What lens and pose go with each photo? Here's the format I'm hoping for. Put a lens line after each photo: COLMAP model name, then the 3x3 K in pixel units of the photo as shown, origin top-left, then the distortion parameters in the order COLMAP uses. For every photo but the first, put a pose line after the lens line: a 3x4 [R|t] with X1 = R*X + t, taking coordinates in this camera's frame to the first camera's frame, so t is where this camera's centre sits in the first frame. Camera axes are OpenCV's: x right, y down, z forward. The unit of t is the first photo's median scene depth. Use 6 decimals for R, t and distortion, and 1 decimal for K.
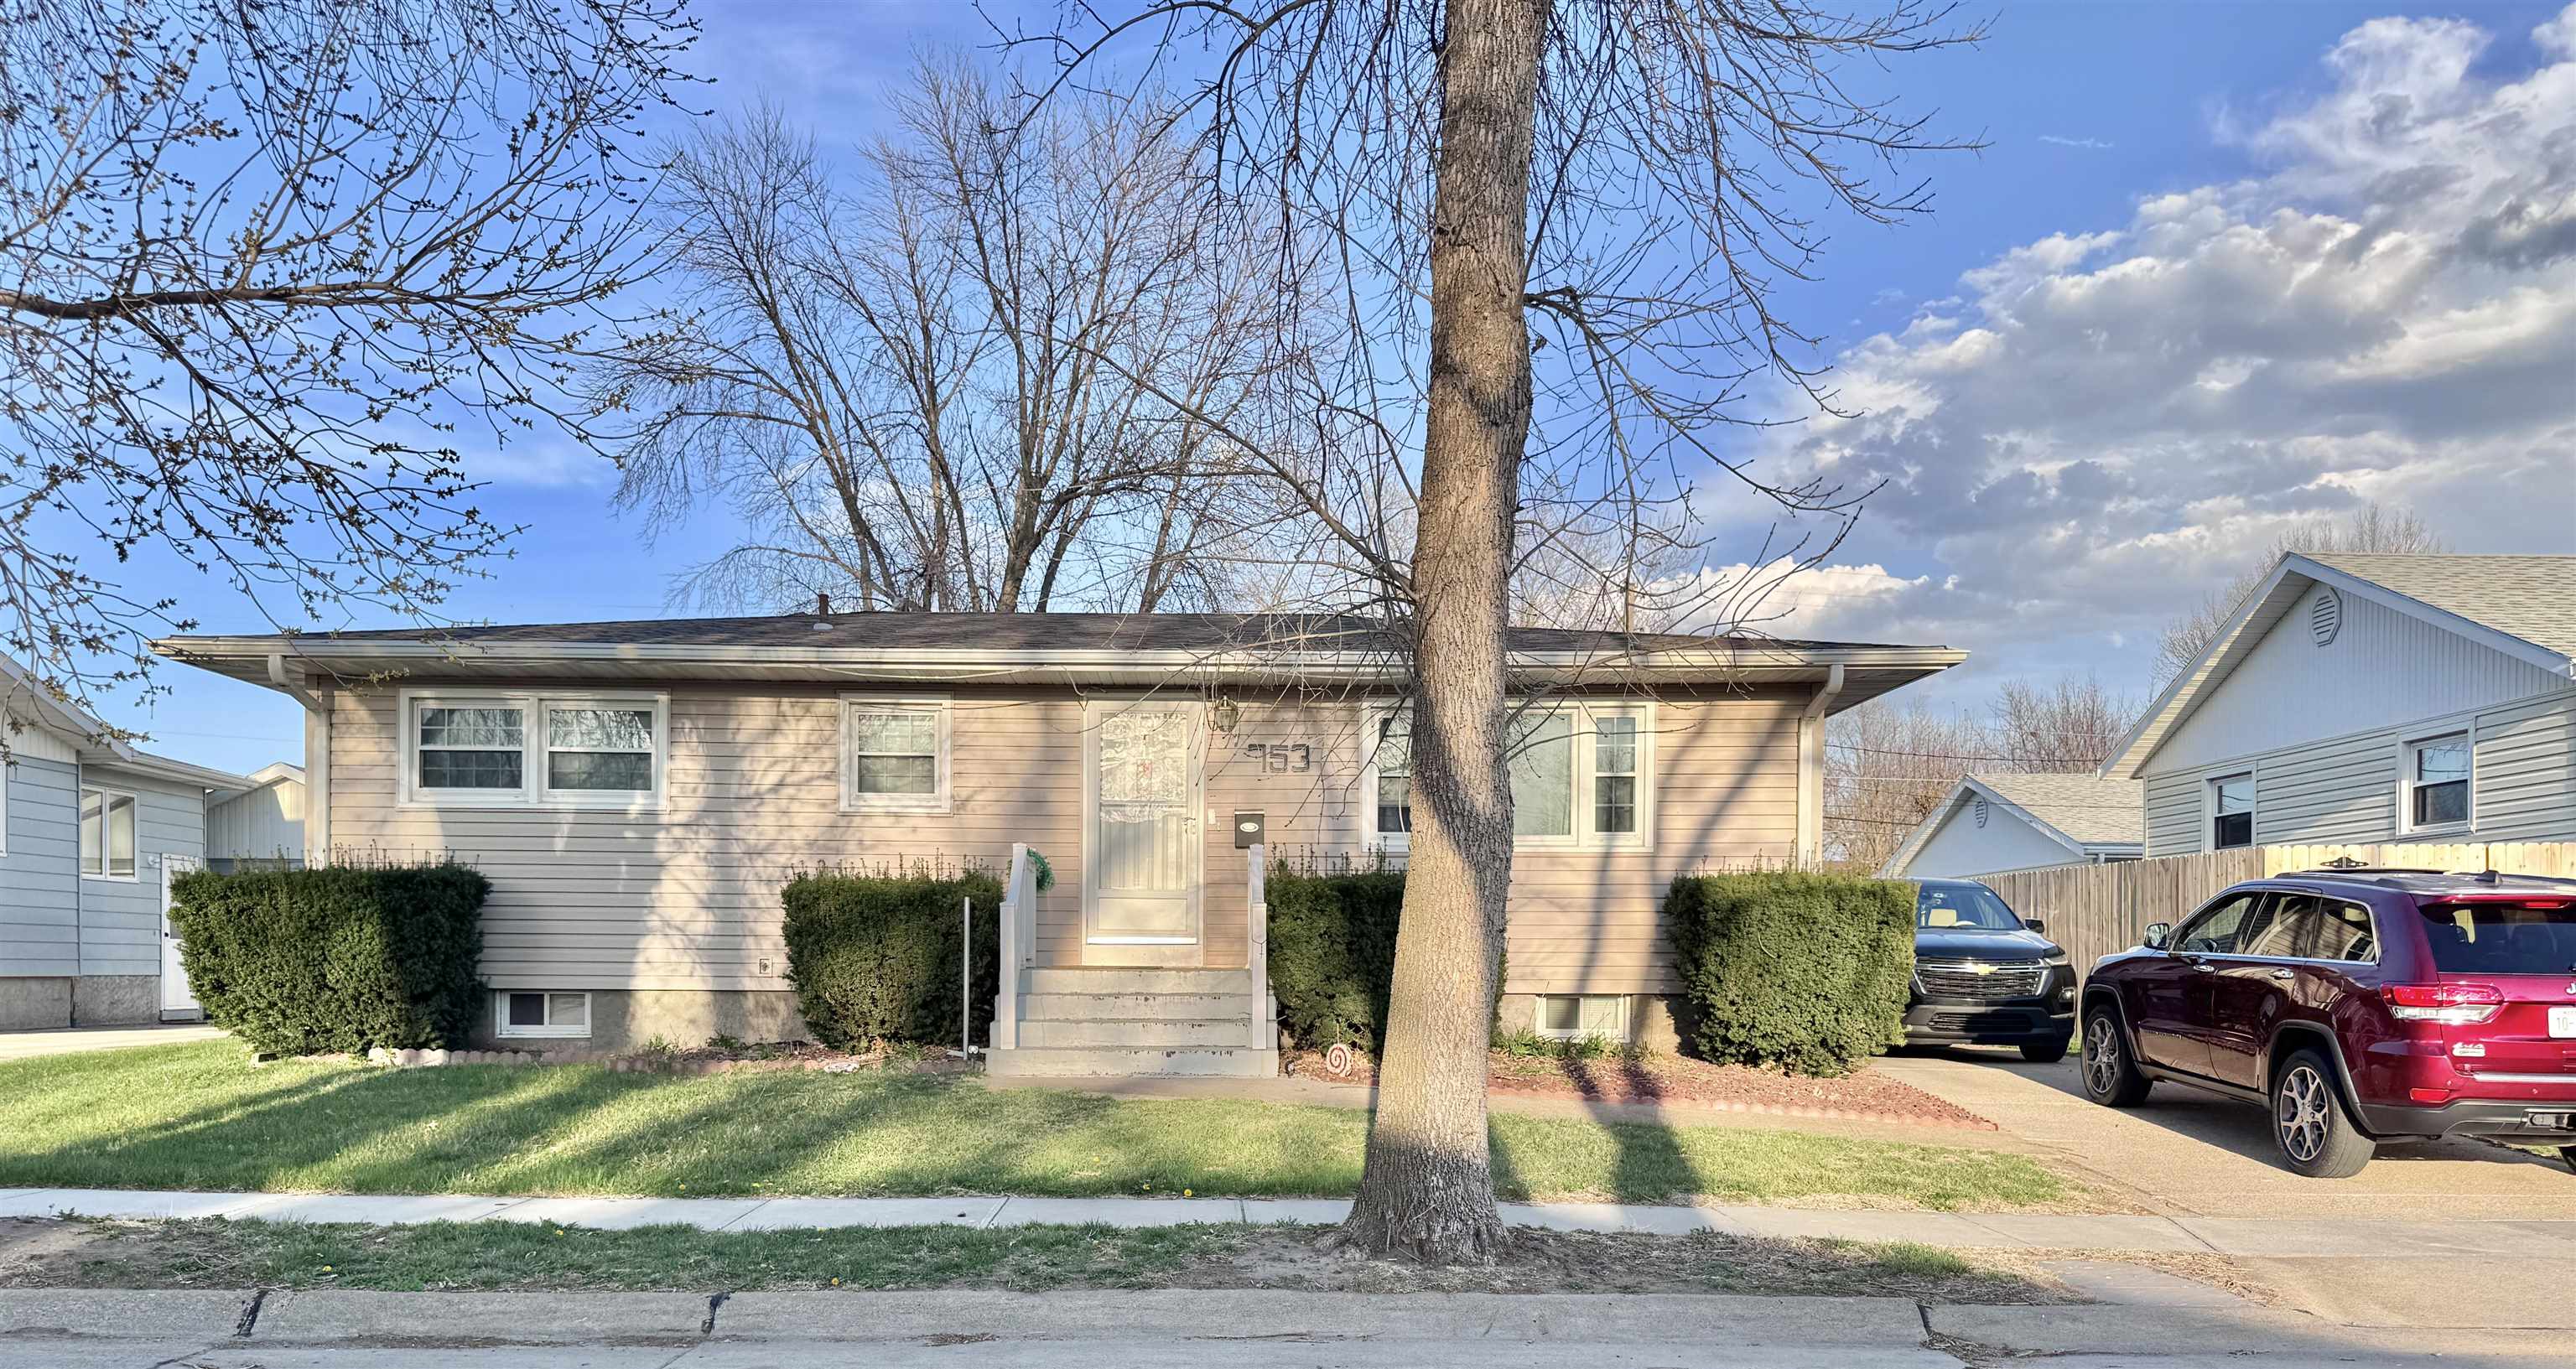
lens RADIAL K [[1729.6, 0, 1288.0], [0, 1729.6, 683.9], [0, 0, 1]] dist [0.006934, 0.000667]
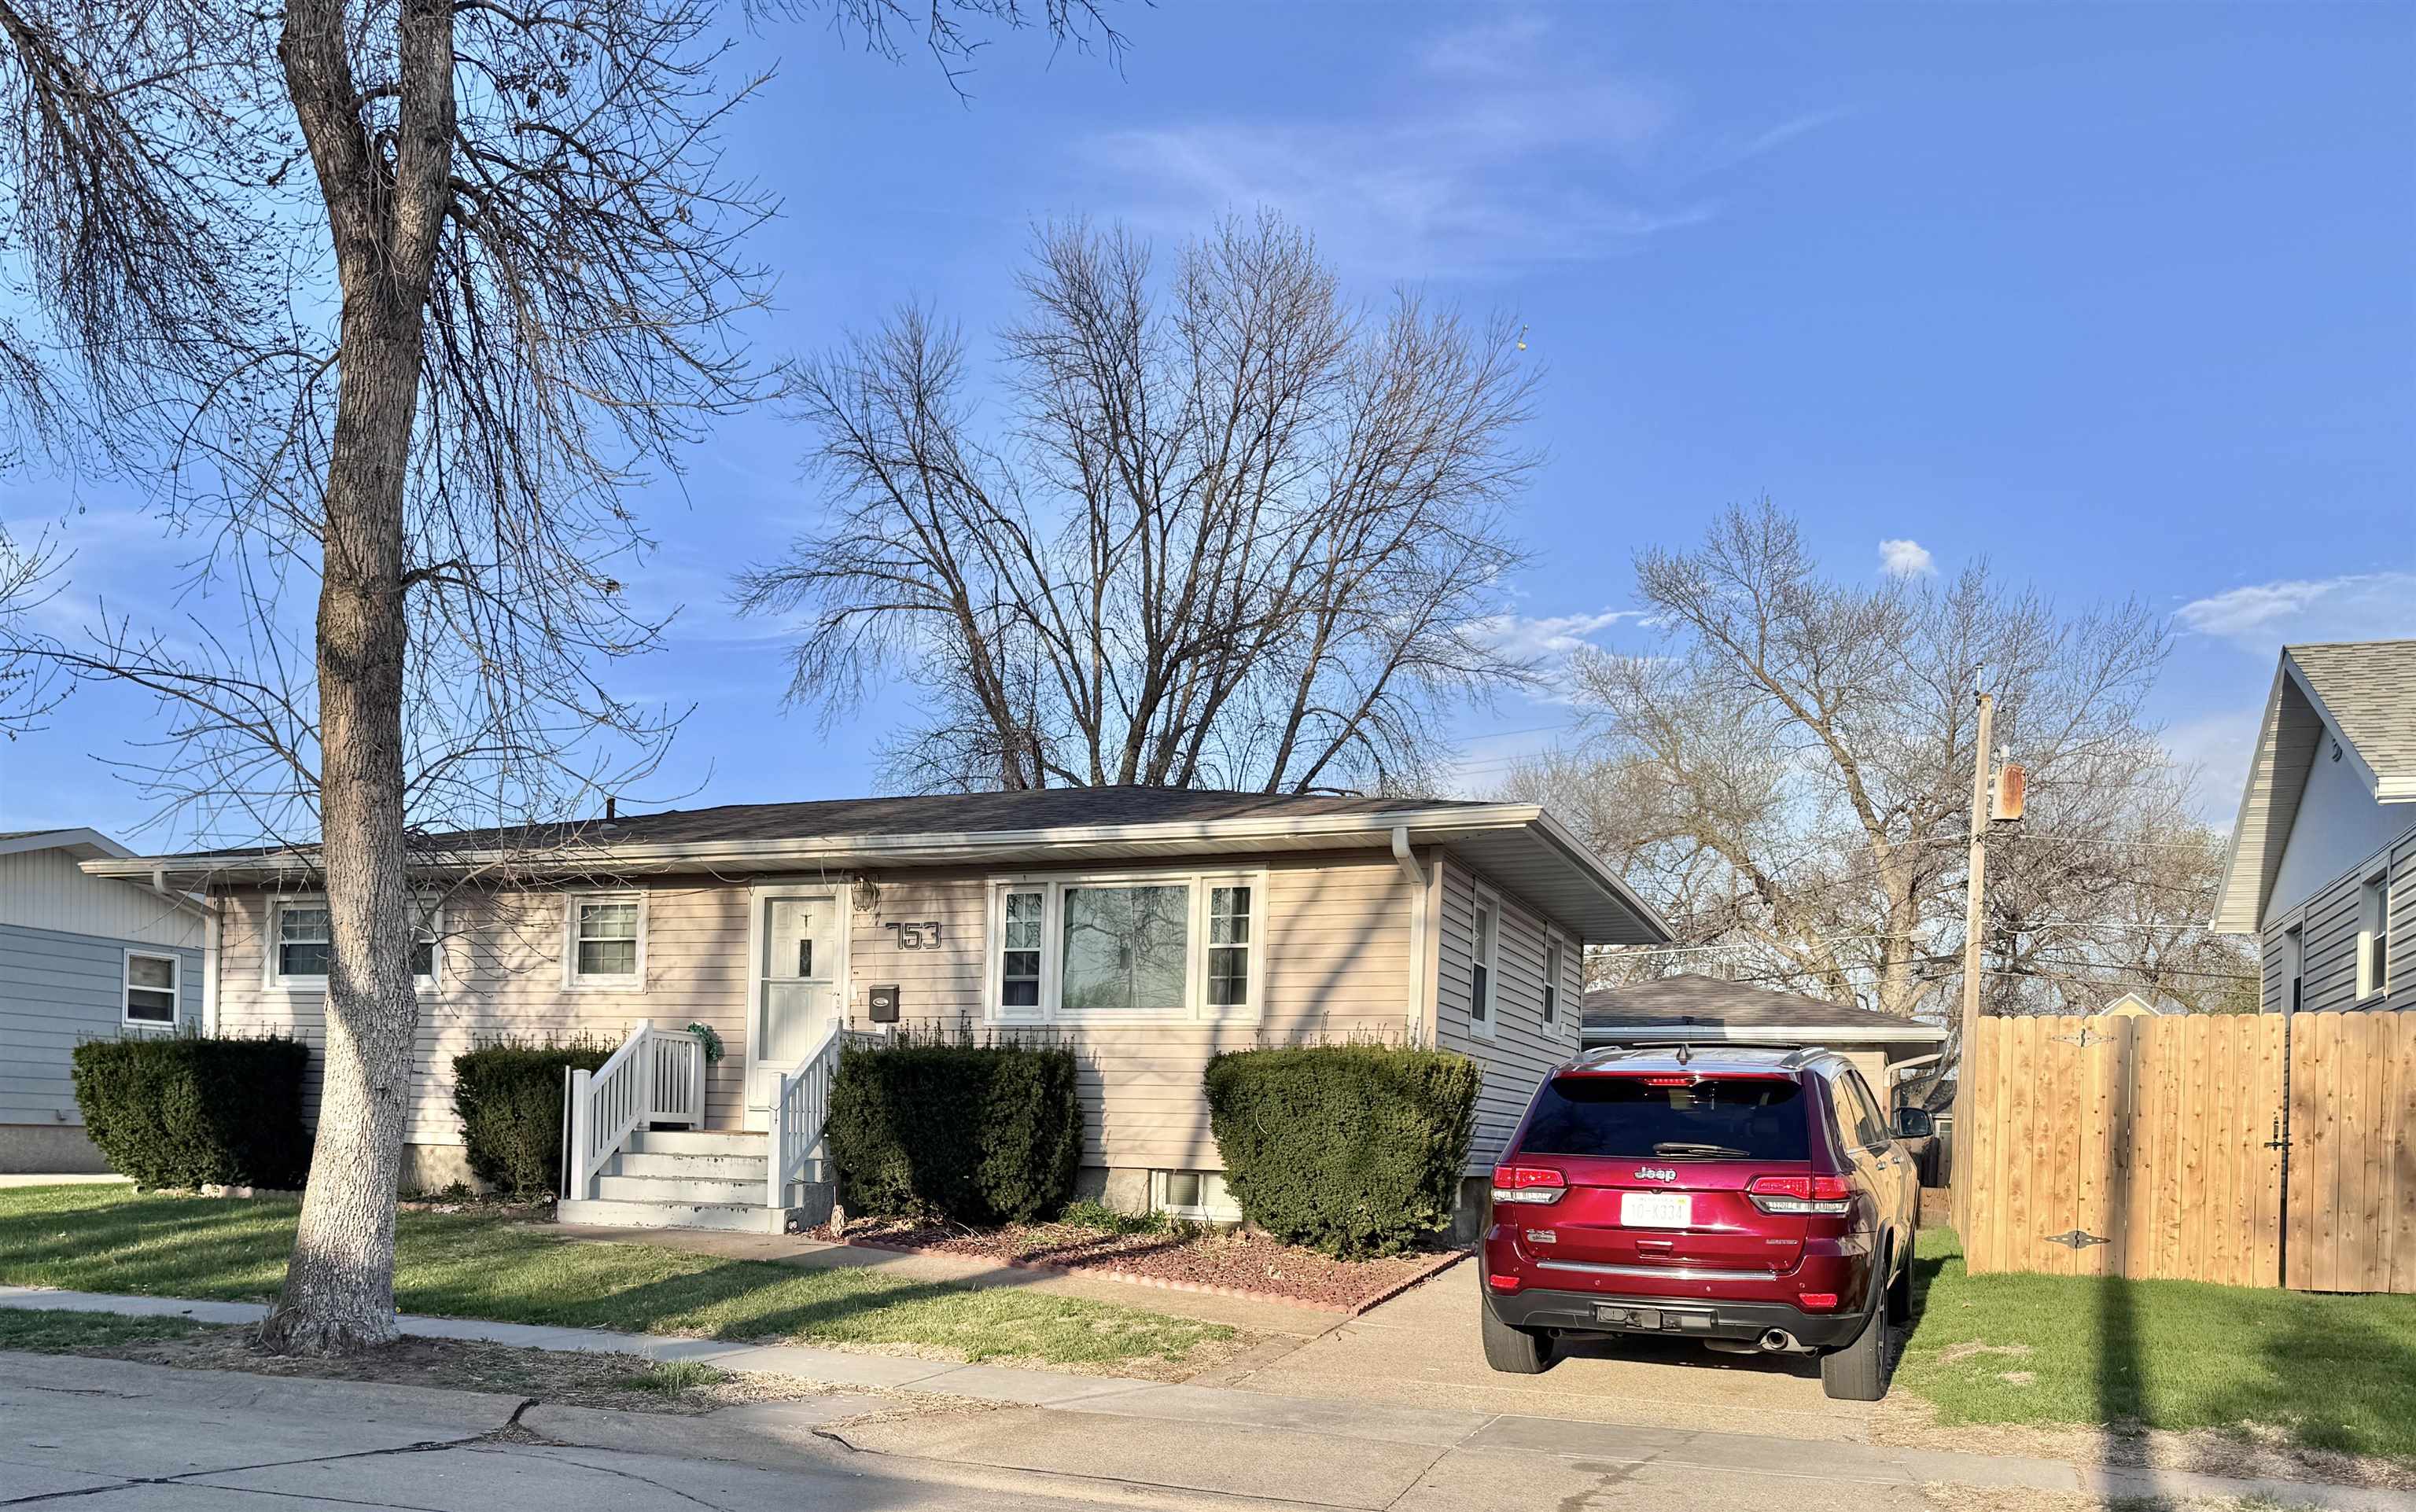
lens RADIAL K [[1904.5, 0, 1207.9], [0, 1904.5, 755.8], [0, 0, 1]] dist [0.015595, 0.002473]
pose [[0.921116, -0.055955, -0.385245, 0.625691], [0.037367, 0.997755, -0.055575, 0.005004], [0.387490, 0.036795, 0.921139, -0.004081]]
